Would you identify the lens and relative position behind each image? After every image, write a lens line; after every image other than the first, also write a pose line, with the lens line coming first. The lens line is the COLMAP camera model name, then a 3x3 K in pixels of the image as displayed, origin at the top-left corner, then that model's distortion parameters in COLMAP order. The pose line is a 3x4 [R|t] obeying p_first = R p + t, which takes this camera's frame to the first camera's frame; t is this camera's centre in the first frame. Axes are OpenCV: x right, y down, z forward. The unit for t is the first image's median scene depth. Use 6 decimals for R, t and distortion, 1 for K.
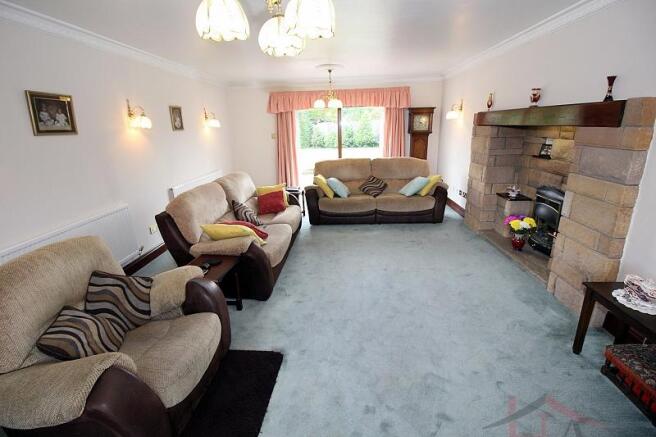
lens RADIAL K [[305.3, 0, 326.4], [0, 305.3, 214.3], [0, 0, 1]] dist [-0.003357, -0.008794]
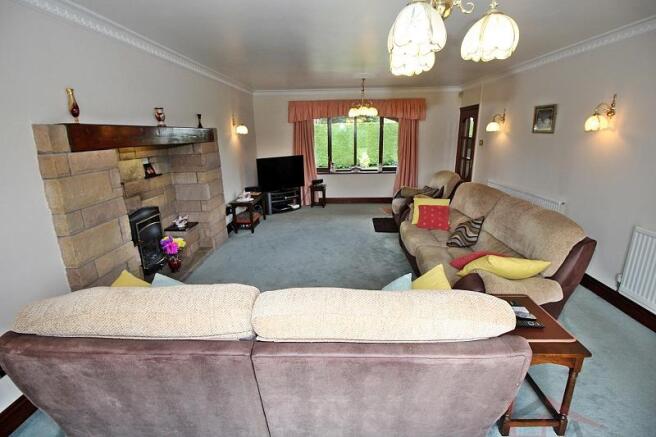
lens RADIAL K [[305.3, 0, 326.4], [0, 305.3, 217.0], [0, 0, 1]] dist [-0.003357, -0.008794]
pose [[-0.999050, 0.043560, -0.000897, 0.117698], [0.036610, 0.850456, 0.524771, -0.451579], [0.023621, 0.524240, -0.851243, 1.507111]]
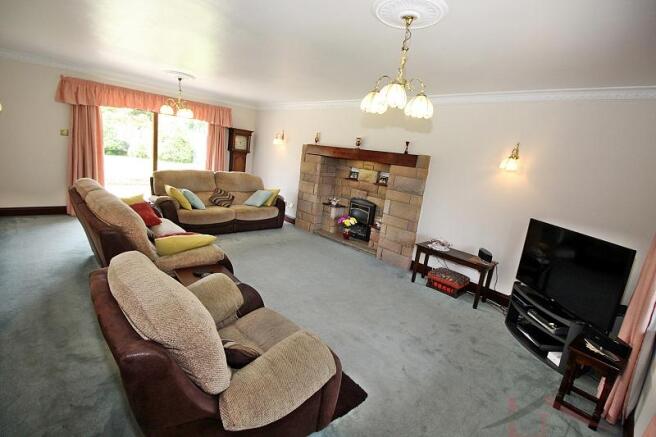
lens RADIAL K [[305.3, 0, 325.9], [0, 305.3, 218.9], [0, 0, 1]] dist [-0.003357, -0.008794]
pose [[0.670474, -0.045904, 0.740512, -0.489251], [0.071104, 0.997466, -0.002546, 0.009728], [-0.738518, 0.054360, 0.672039, 0.036637]]
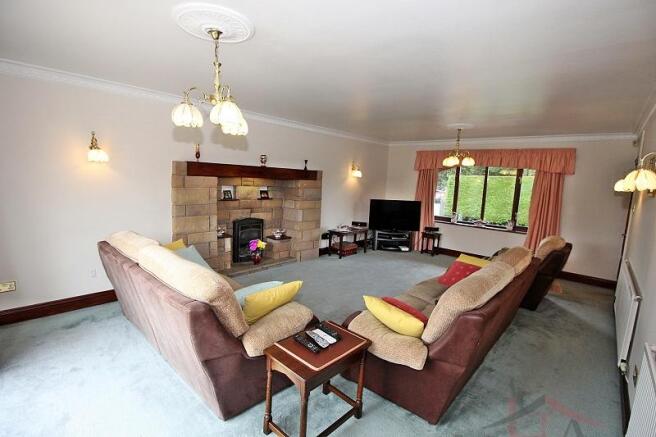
lens RADIAL K [[305.3, 0, 328.4], [0, 305.3, 215.7], [0, 0, 1]] dist [-0.003357, -0.008794]
pose [[-0.774227, -0.090180, 0.626451, -0.416953], [0.149325, 0.935827, 0.319266, -0.420767], [-0.615041, 0.340729, -0.711076, 1.477317]]
